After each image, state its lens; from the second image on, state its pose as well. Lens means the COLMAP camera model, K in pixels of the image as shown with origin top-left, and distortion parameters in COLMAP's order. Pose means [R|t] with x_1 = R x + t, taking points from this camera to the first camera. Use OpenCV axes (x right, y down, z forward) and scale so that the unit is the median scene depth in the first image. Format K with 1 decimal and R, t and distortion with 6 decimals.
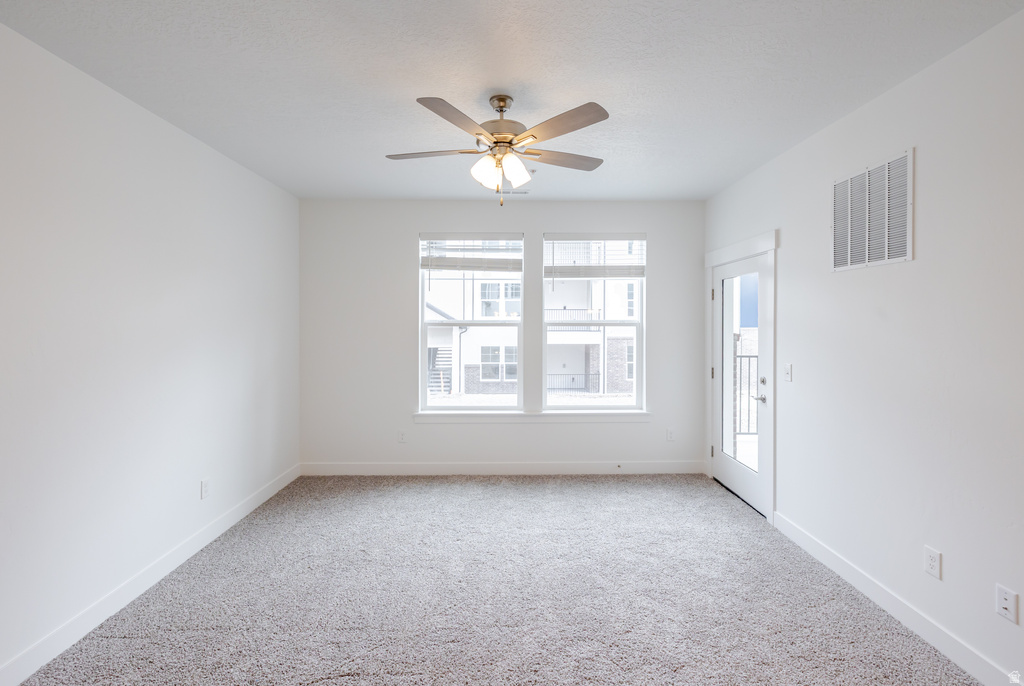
lens RADIAL K [[436.2, 0, 536.9], [0, 436.2, 330.6], [0, 0, 1]] dist [0.000620, 0.000199]
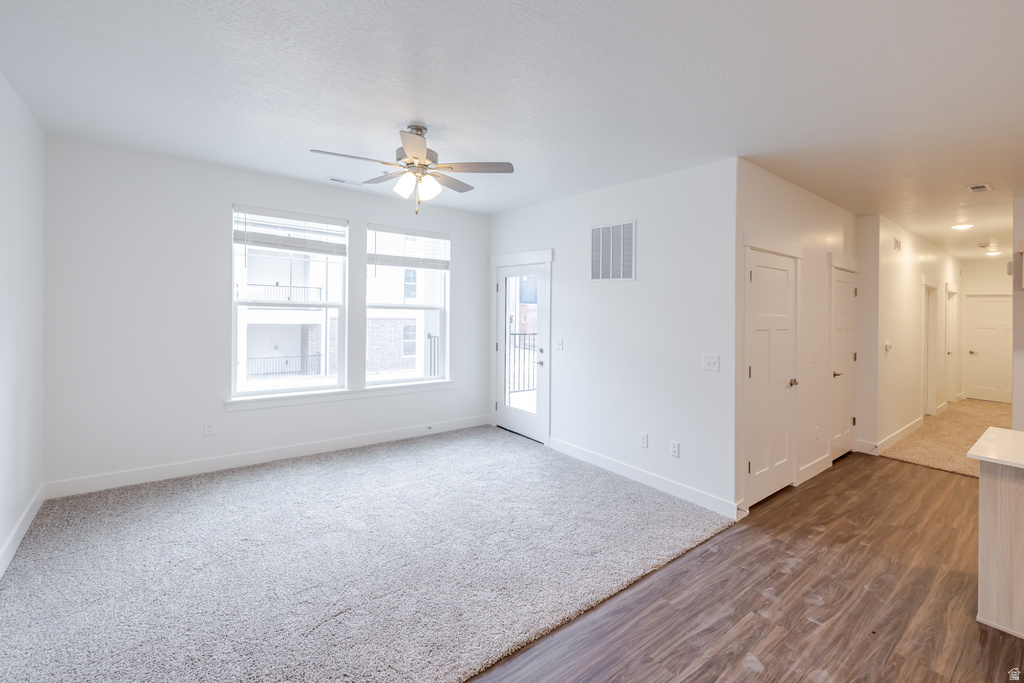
lens RADIAL K [[441.4, 0, 511.0], [0, 441.4, 307.0], [0, 0, 1]] dist [-0.000118, -0.000186]
pose [[0.796505, 0.024605, 0.604132, -0.416154], [-0.020616, 0.999696, -0.013534, -0.007797], [-0.604281, -0.001675, 0.796770, -0.105522]]
